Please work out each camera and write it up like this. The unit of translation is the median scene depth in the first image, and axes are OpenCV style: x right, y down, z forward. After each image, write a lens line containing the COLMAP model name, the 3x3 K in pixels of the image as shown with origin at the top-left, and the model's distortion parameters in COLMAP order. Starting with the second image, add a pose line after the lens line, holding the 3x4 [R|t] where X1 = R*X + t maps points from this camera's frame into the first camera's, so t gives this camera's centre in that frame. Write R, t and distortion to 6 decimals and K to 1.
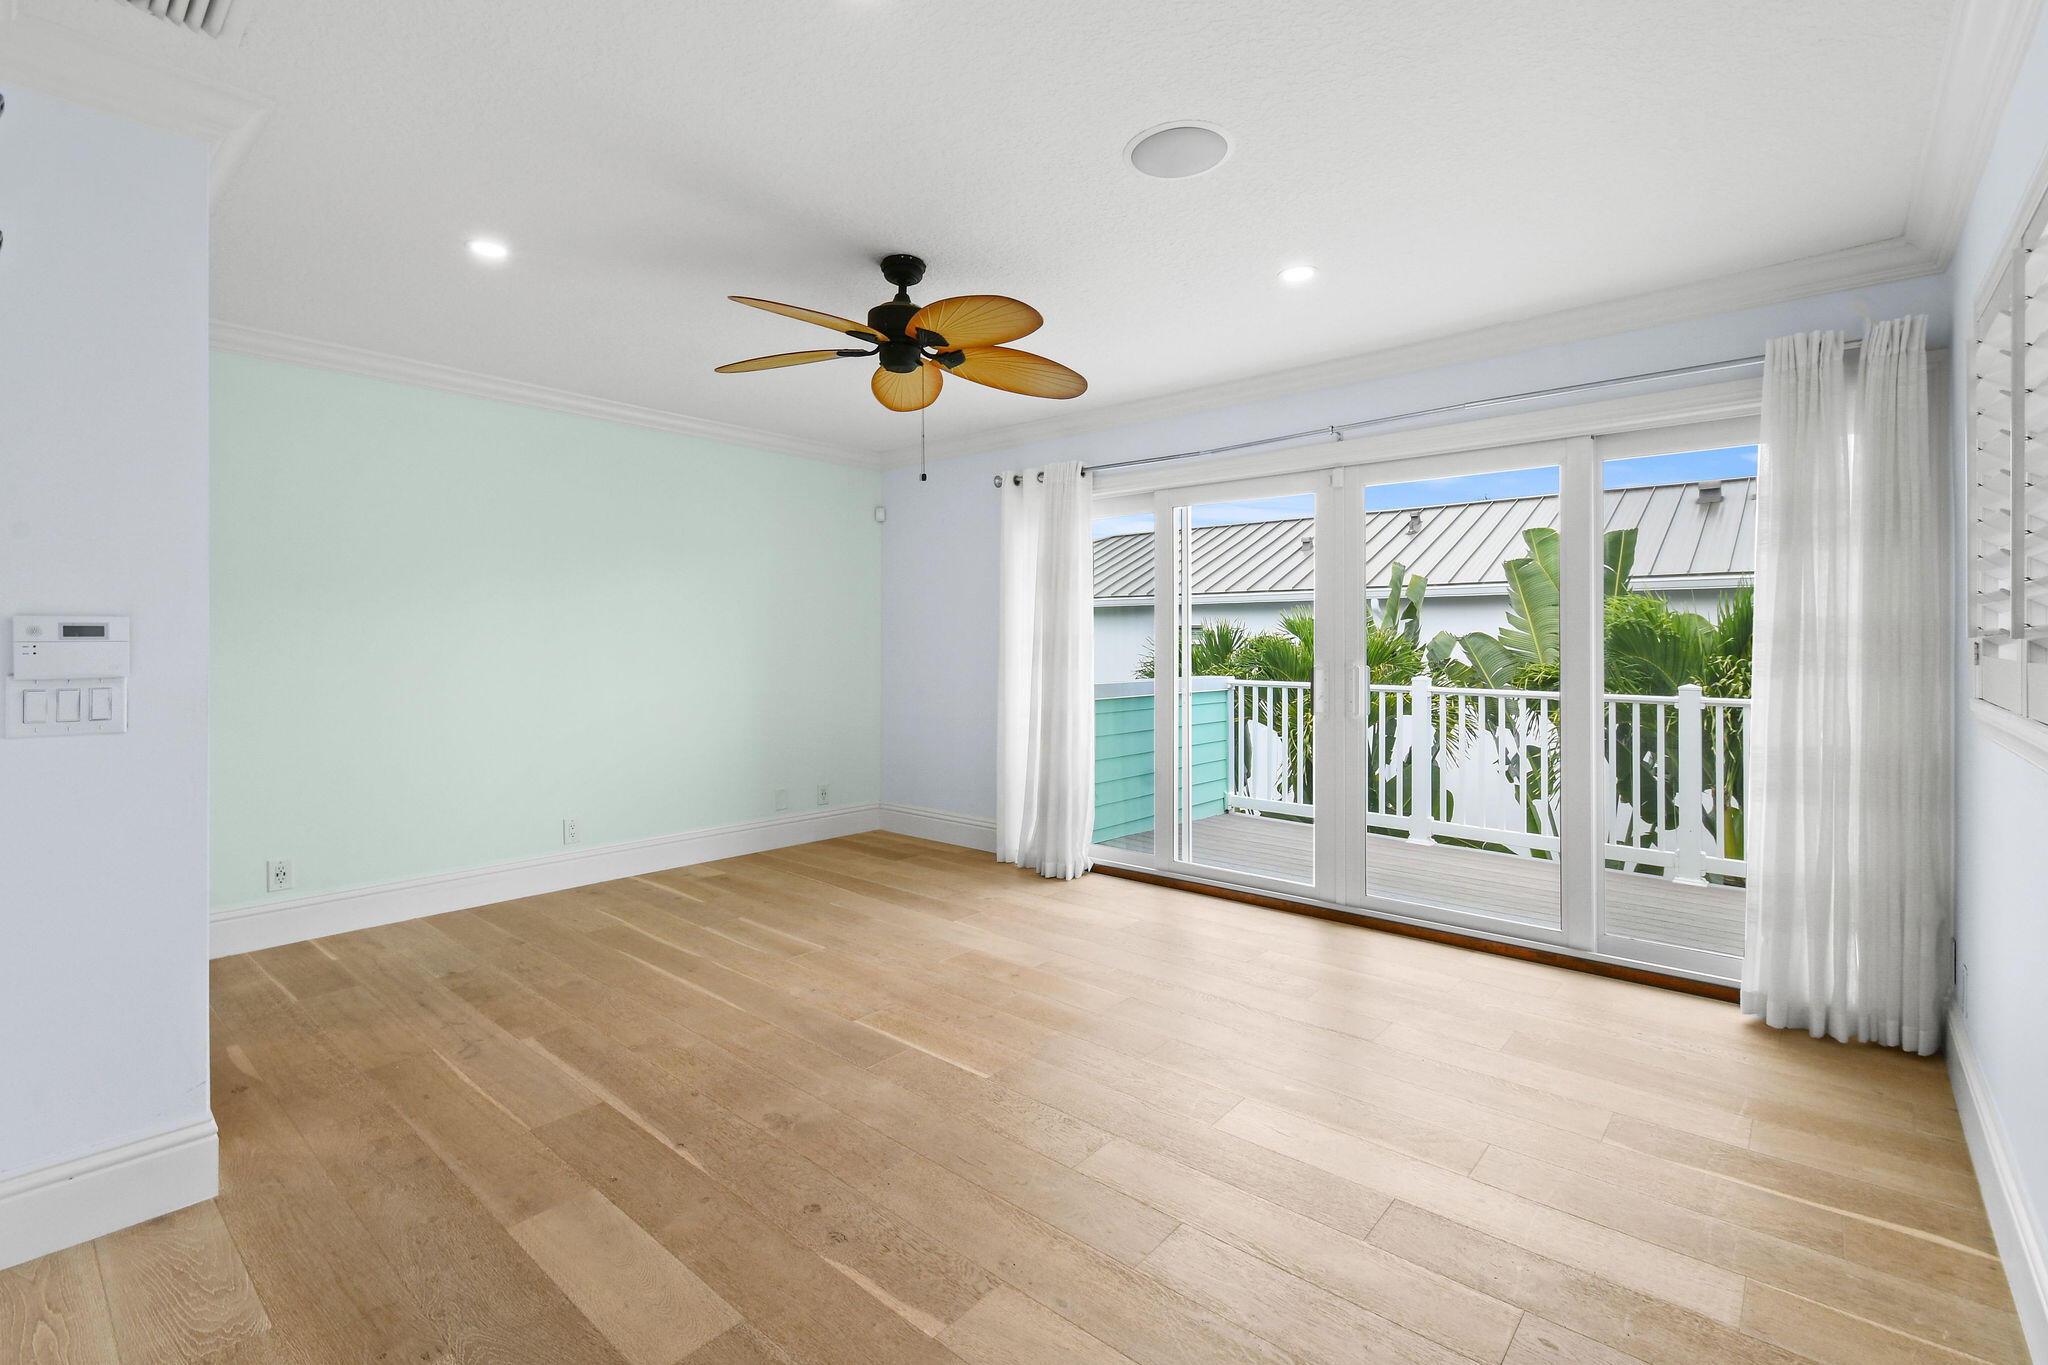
lens RADIAL K [[914.9, 0, 1019.9], [0, 914.9, 638.8], [0, 0, 1]] dist [-0.000092, -0.000230]
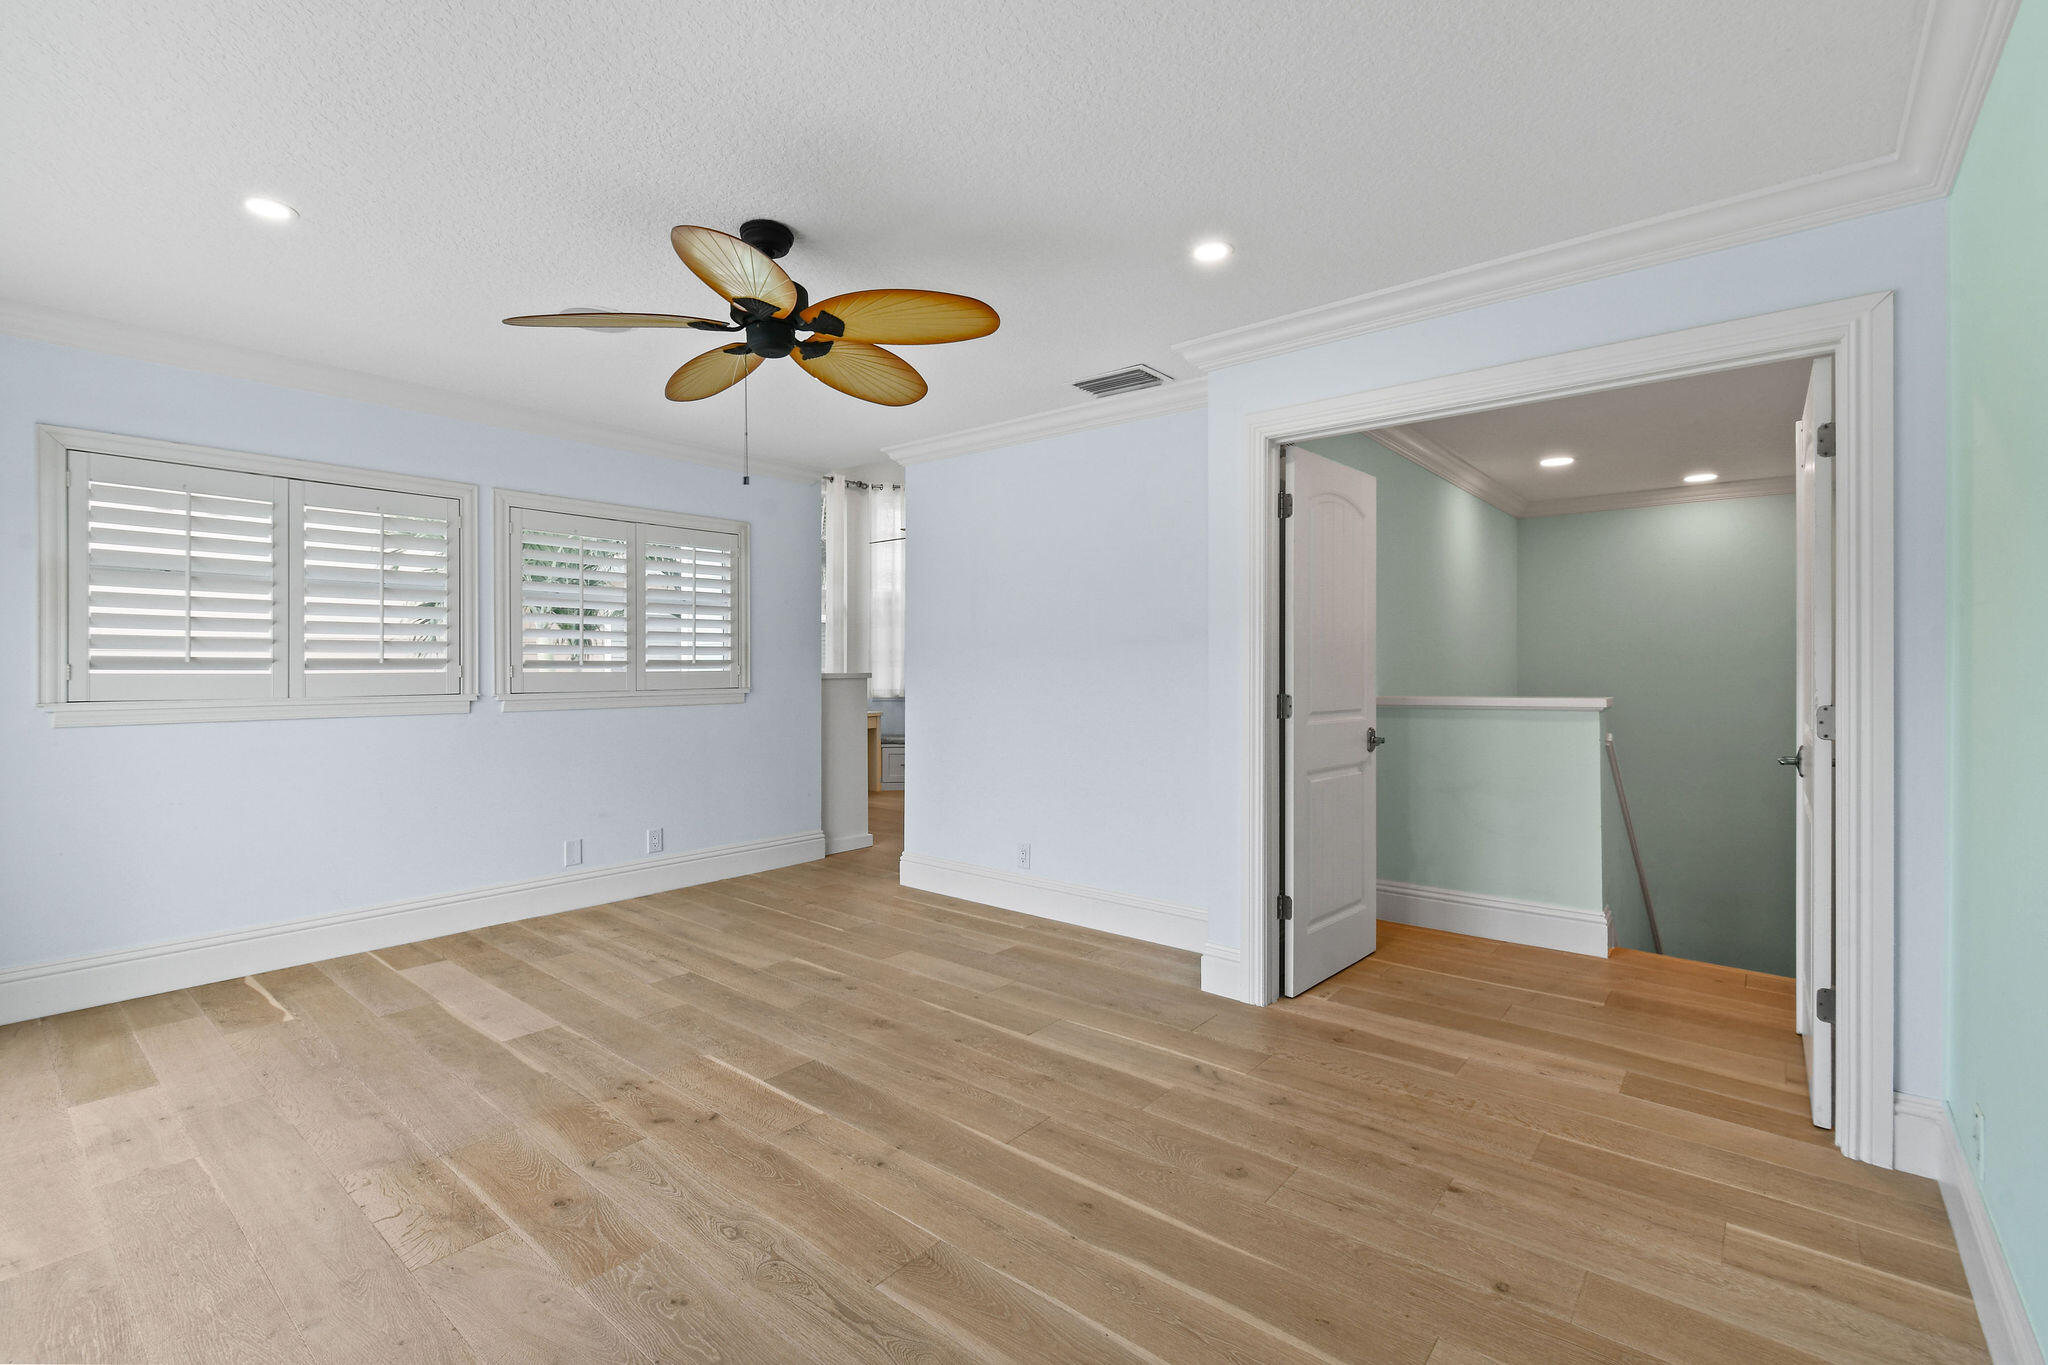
lens RADIAL K [[925.3, 0, 1013.9], [0, 925.3, 673.3], [0, 0, 1]] dist [0.003201, -0.001031]
pose [[-0.999948, -0.002215, -0.009965, -0.350887], [-0.002305, 0.999957, 0.009022, 0.001641], [0.009945, 0.009045, -0.999910, 1.868311]]
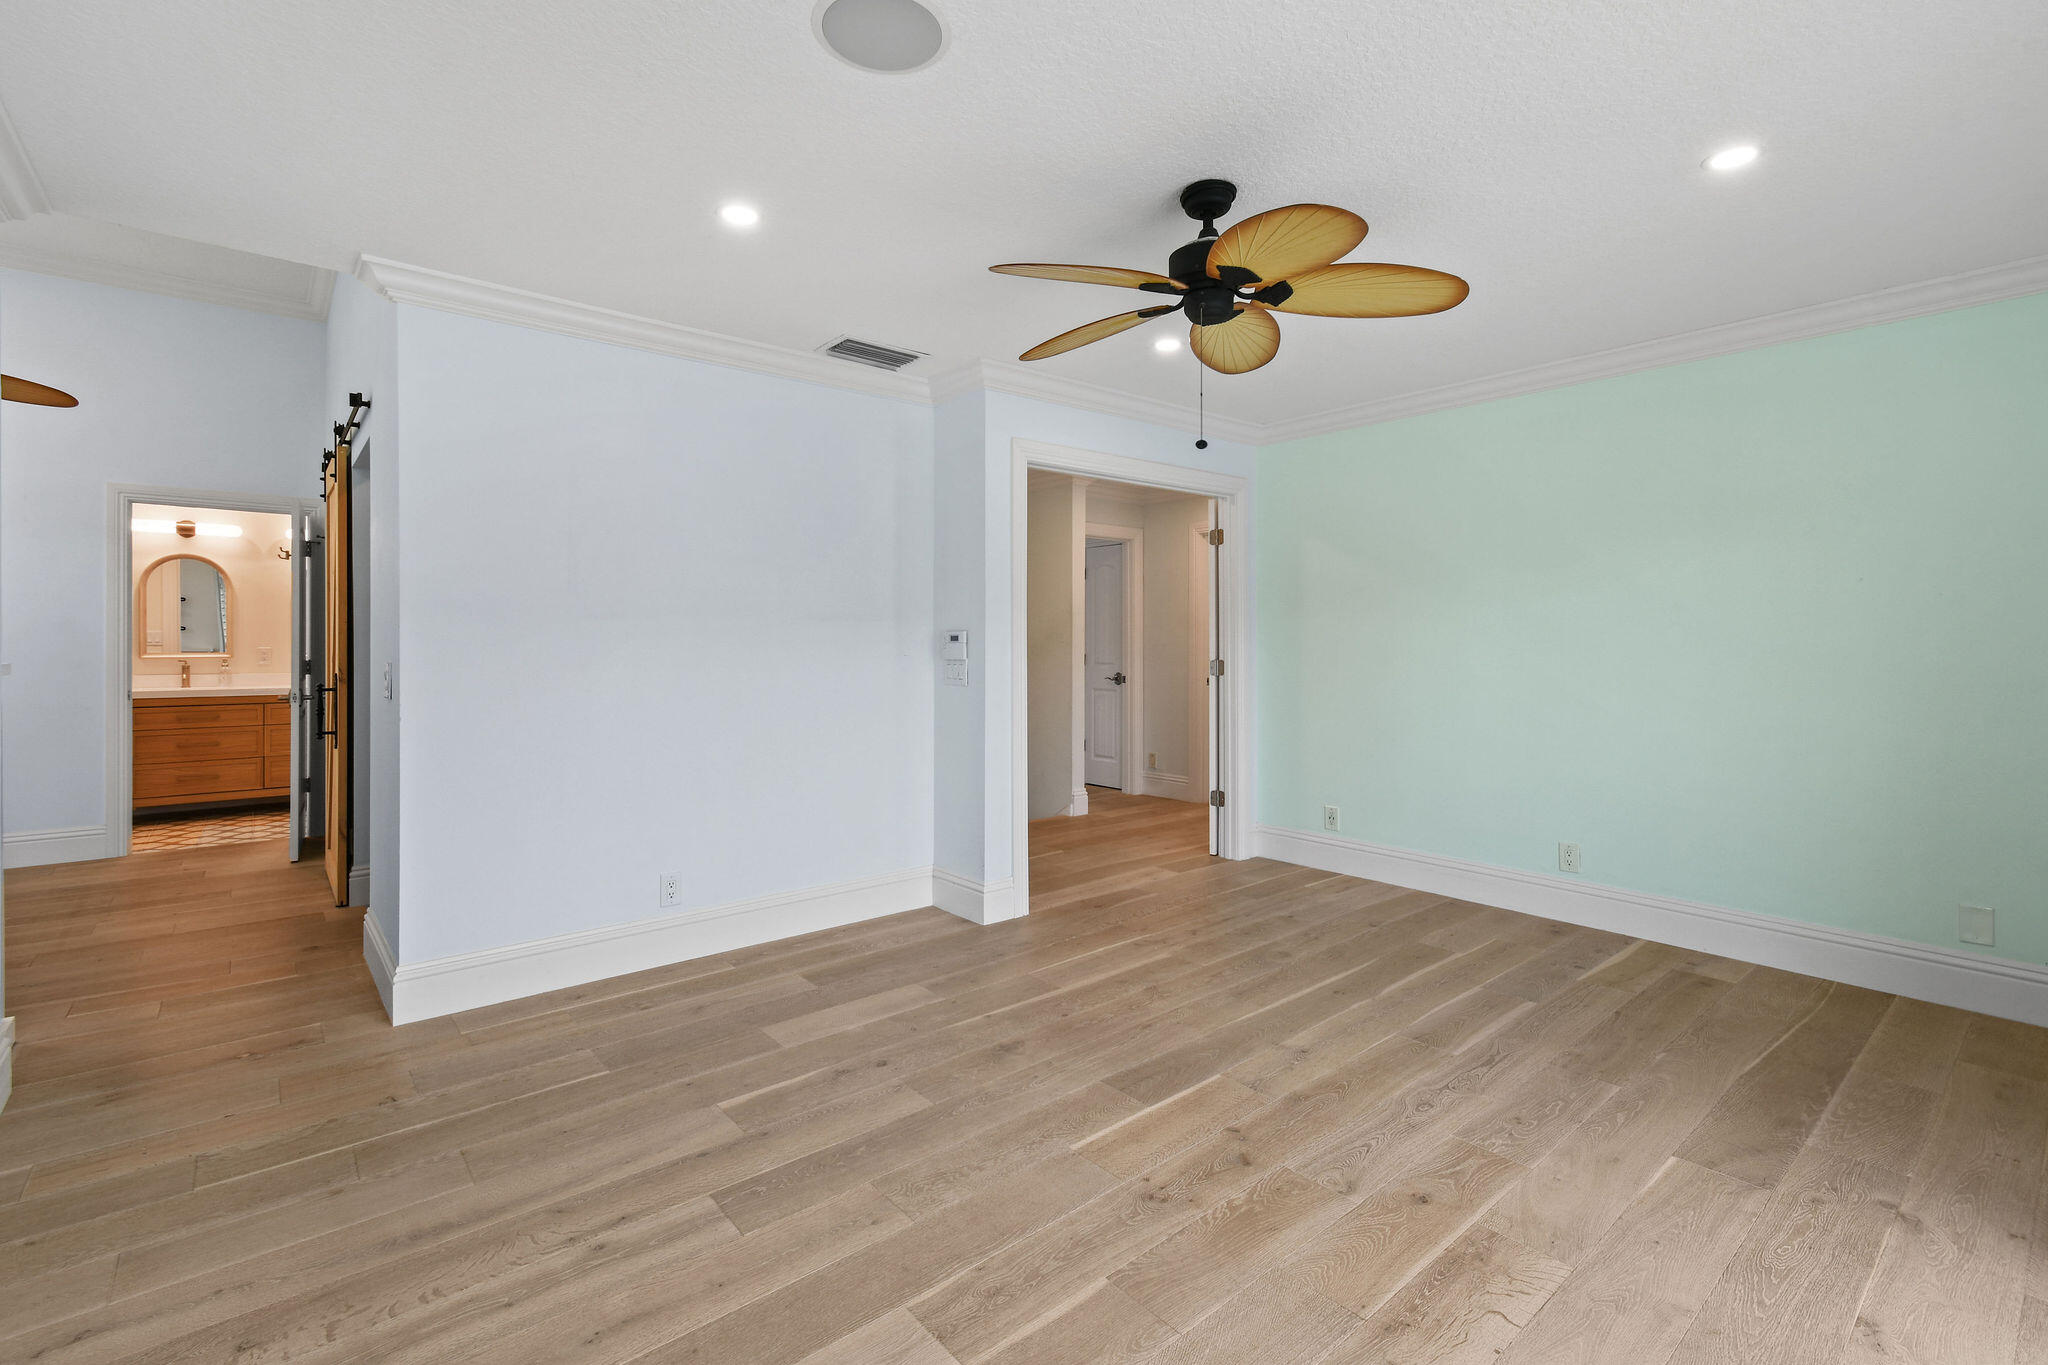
lens RADIAL K [[914.9, 0, 1019.9], [0, 914.9, 638.8], [0, 0, 1]] dist [-0.000092, -0.000230]
pose [[-0.160052, -0.001346, -0.987108, 0.727587], [0.004067, 0.999990, -0.002023, -0.003157], [0.987100, -0.004338, -0.160045, 0.959118]]
